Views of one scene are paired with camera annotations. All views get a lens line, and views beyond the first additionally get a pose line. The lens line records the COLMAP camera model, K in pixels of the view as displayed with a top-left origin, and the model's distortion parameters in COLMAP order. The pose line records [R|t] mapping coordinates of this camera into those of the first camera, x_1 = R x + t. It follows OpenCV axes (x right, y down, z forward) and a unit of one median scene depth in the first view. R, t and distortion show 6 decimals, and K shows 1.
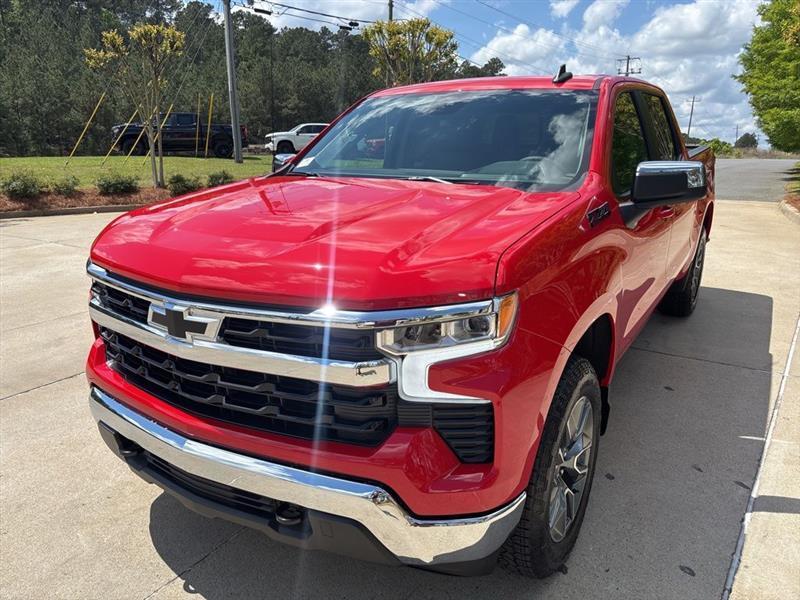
lens RADIAL K [[614.0, 0, 392.8], [0, 614.0, 309.8], [0, 0, 1]] dist [0.071649, -0.088676]
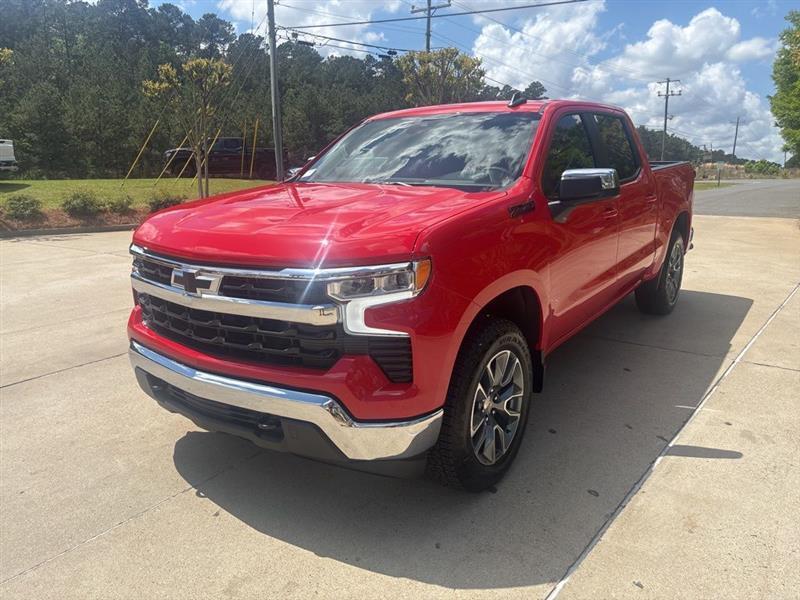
lens RADIAL K [[623.4, 0, 400.0], [0, 623.4, 300.0], [0, 0, 1]] dist [0.034082, -0.032296]
pose [[0.998095, 0.007218, -0.061275, 0.112541], [-0.010416, 0.998591, -0.052035, 0.072168], [0.060813, 0.052574, 0.996764, -0.199371]]
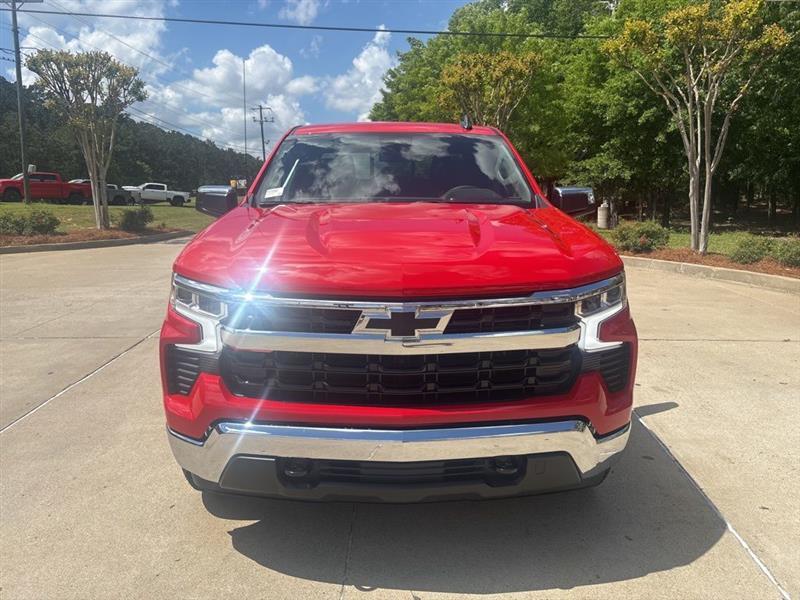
lens RADIAL K [[623.4, 0, 400.0], [0, 623.4, 300.0], [0, 0, 1]] dist [0.034082, -0.032296]
pose [[0.828207, -0.105586, 0.550385, -0.546296], [0.150420, 0.987936, -0.036823, 0.010999], [-0.539857, 0.113287, 0.834098, 0.024964]]
